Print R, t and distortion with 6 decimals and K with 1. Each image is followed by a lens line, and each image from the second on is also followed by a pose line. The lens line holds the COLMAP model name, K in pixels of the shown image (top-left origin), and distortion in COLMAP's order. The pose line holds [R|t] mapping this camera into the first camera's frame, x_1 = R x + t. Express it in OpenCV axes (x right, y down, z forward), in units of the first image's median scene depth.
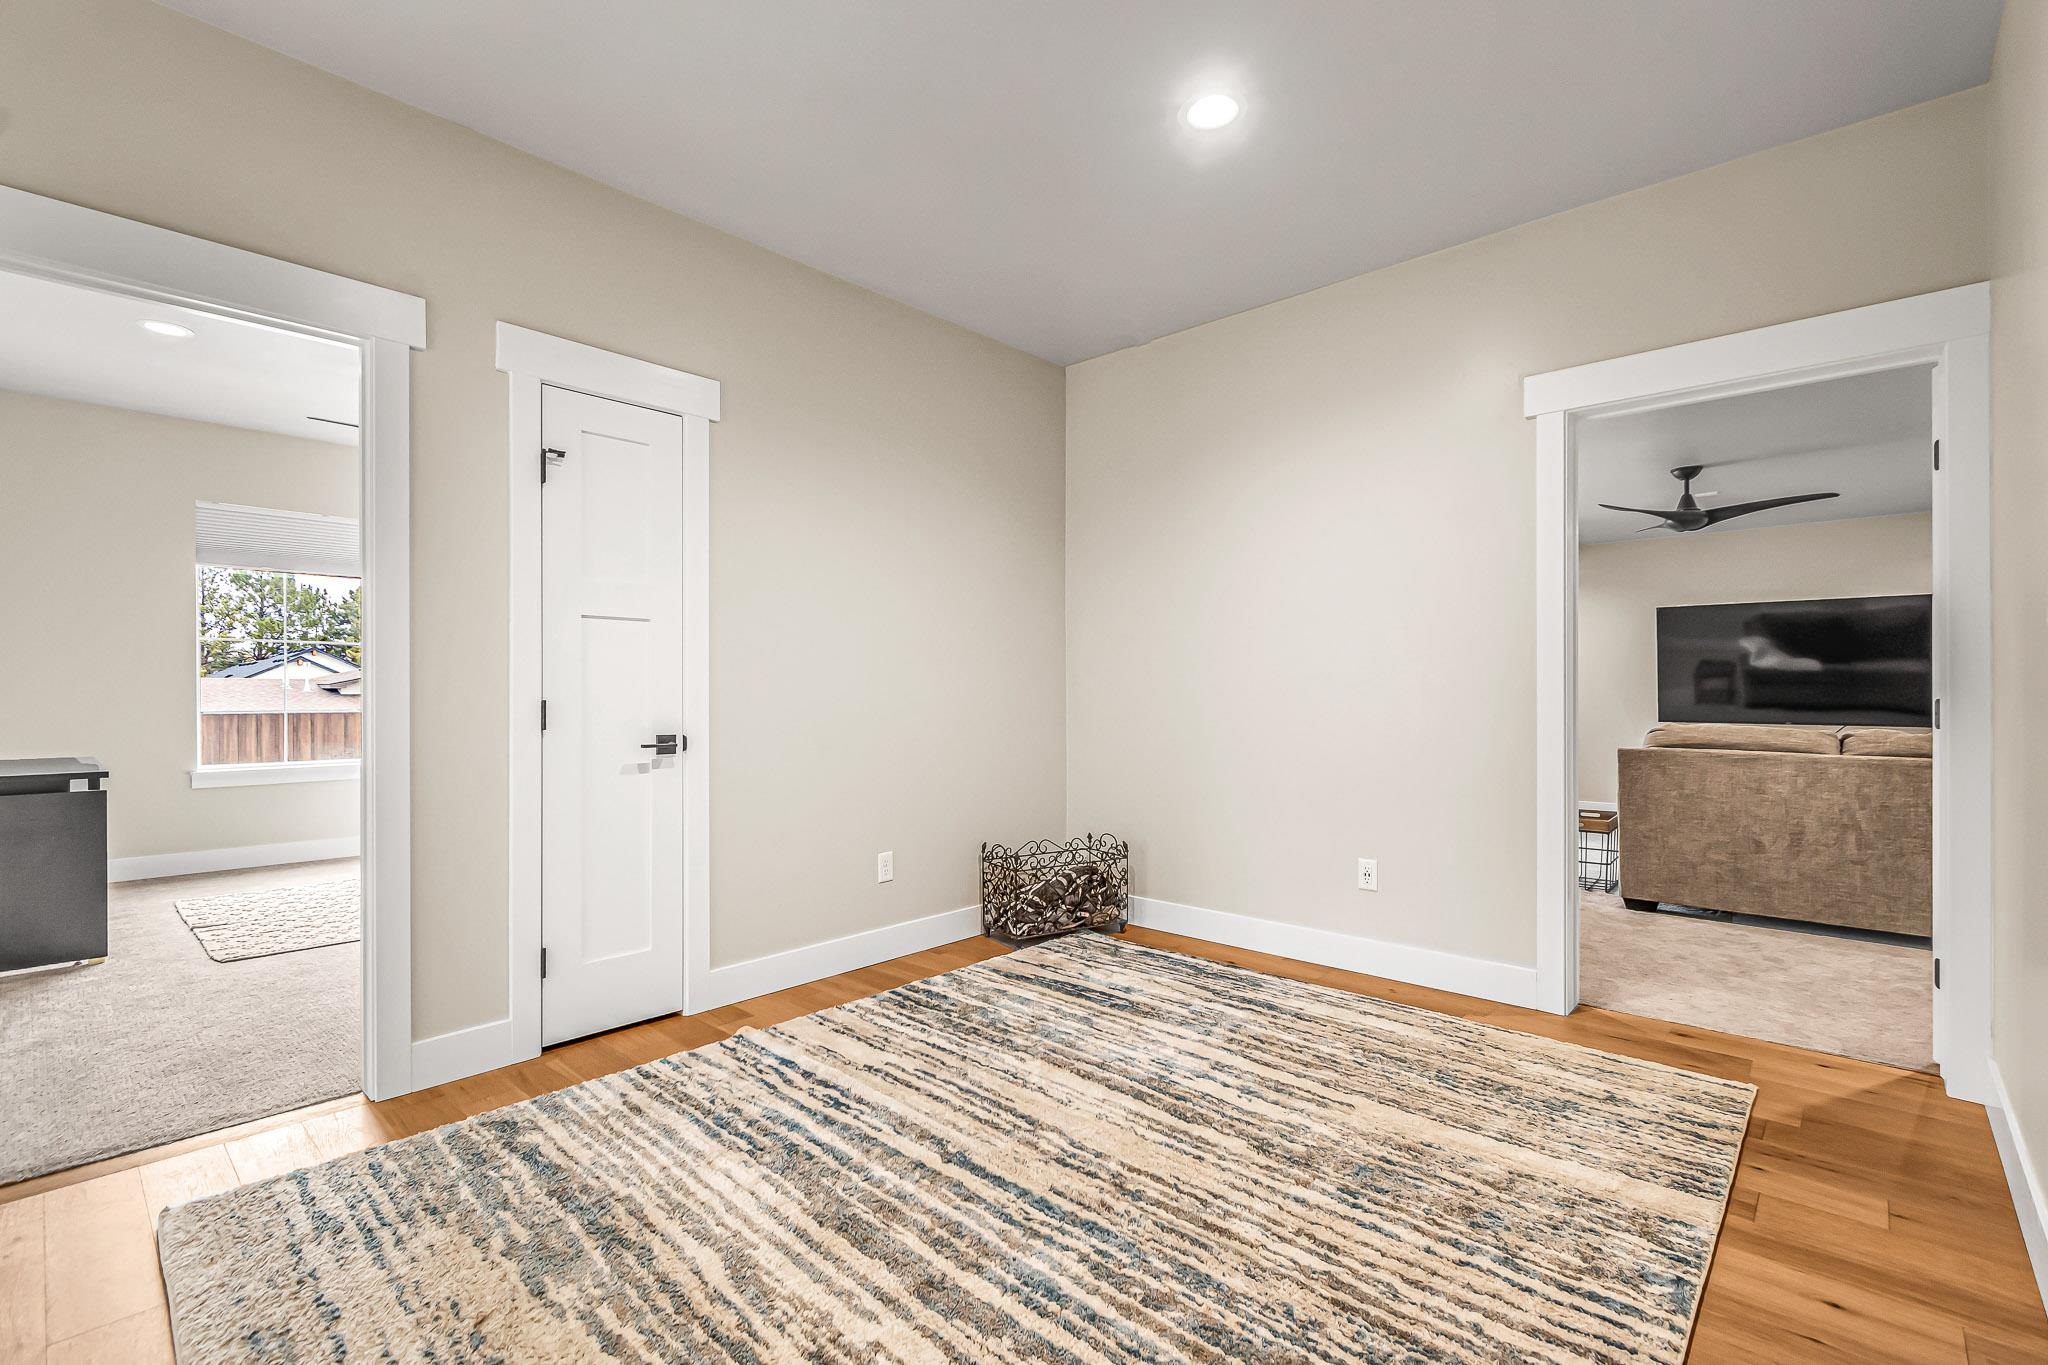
lens RADIAL K [[912.9, 0, 1012.3], [0, 912.9, 697.4], [0, 0, 1]] dist [0.002875, -0.001489]
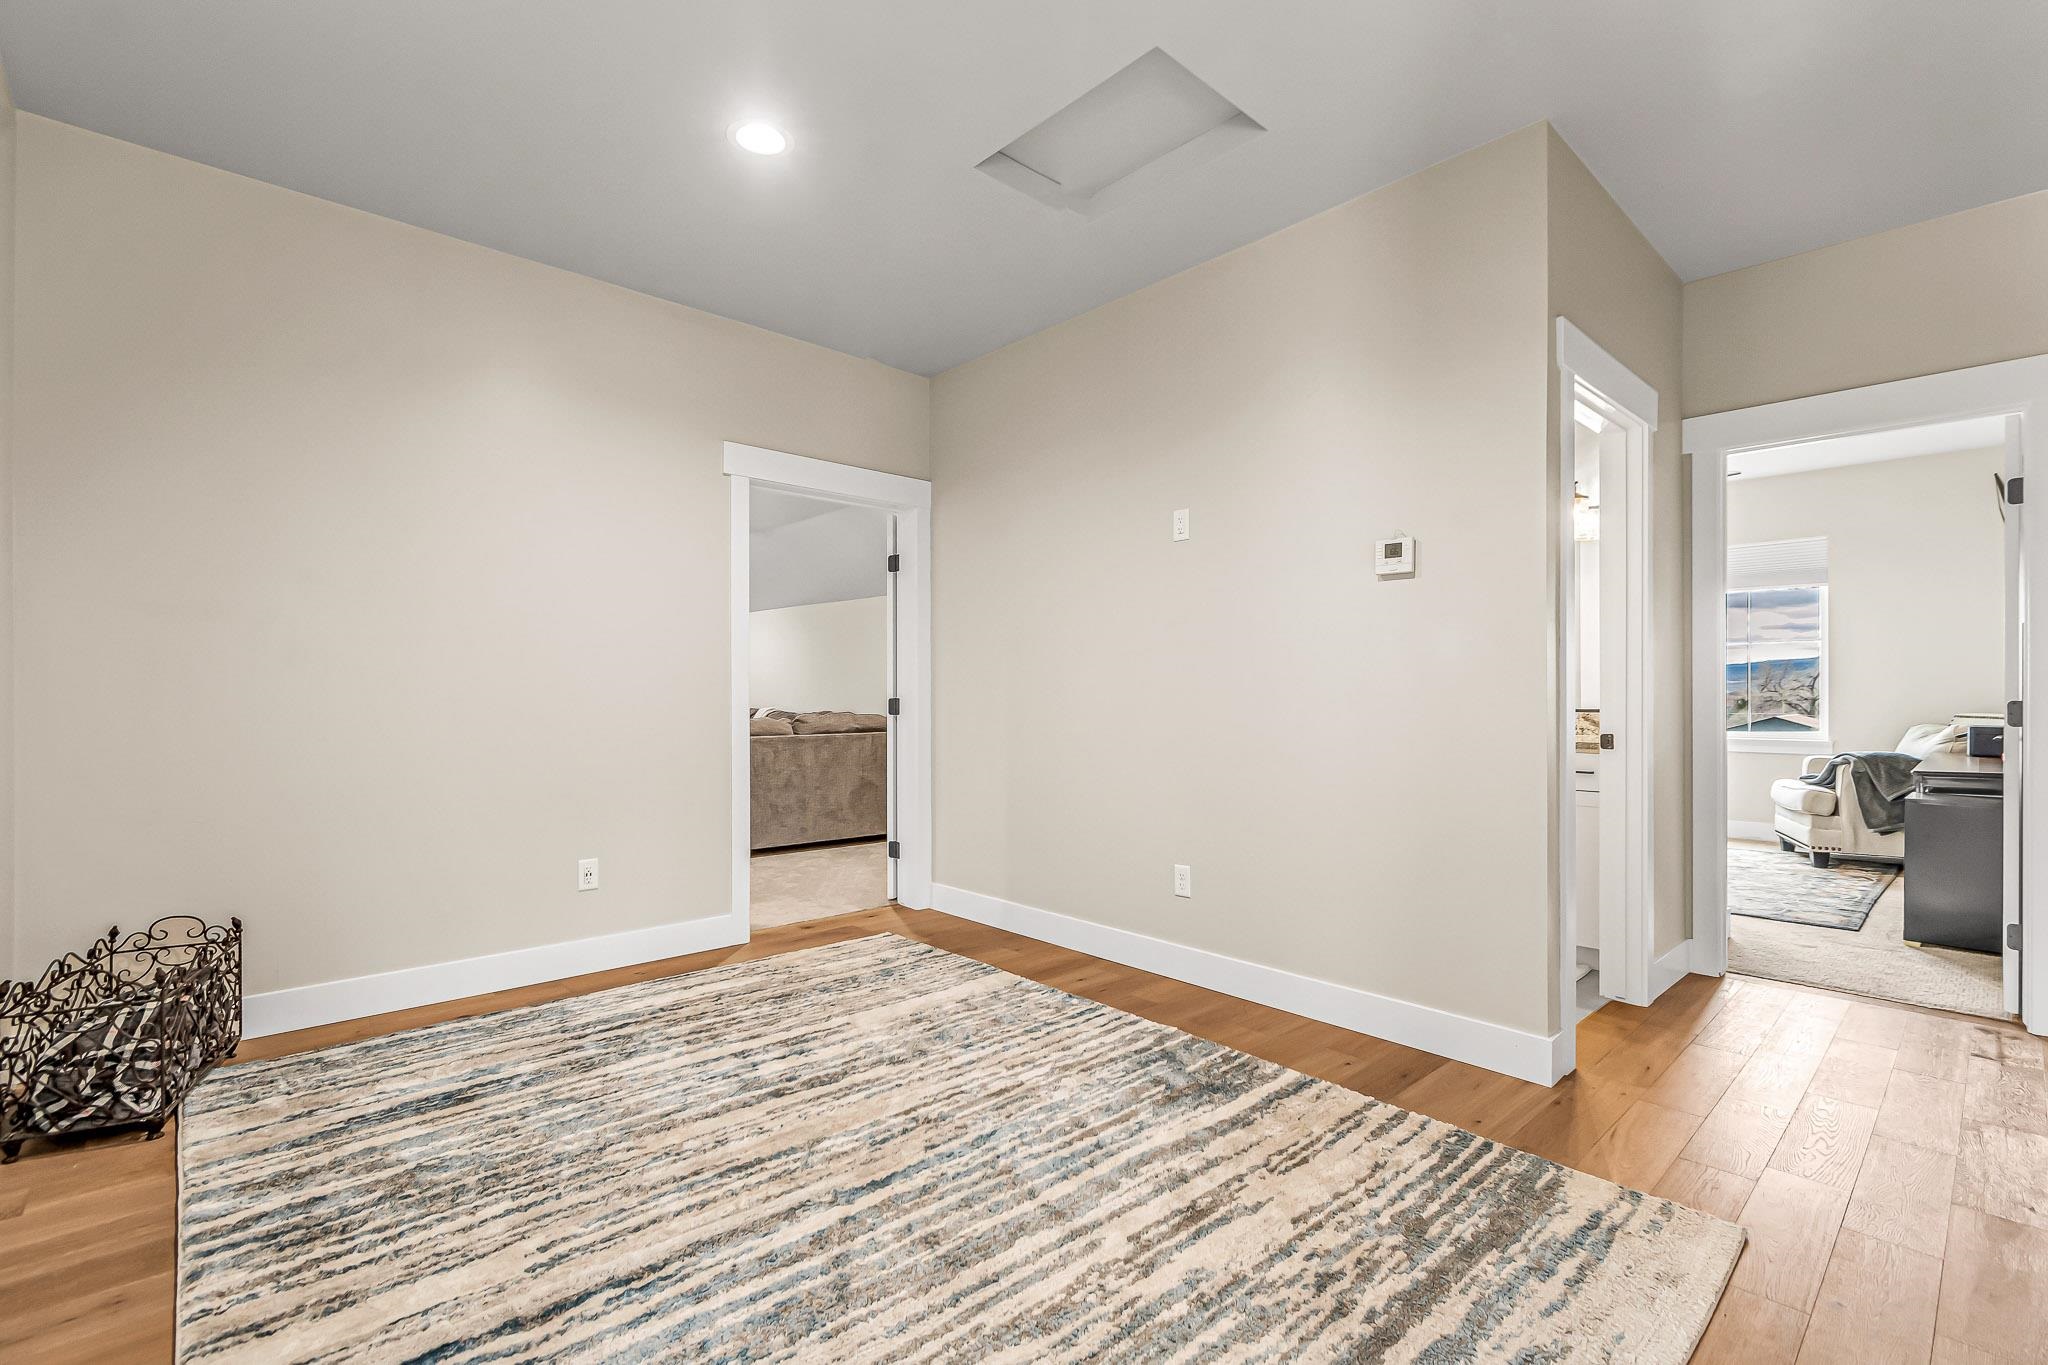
lens RADIAL K [[912.9, 0, 1012.3], [0, 912.9, 697.4], [0, 0, 1]] dist [0.002875, -0.001489]
pose [[0.082289, -0.001424, 0.996608, -0.749122], [0.002379, 0.999996, 0.001232, -0.002802], [-0.996606, 0.002269, 0.082292, 0.581258]]
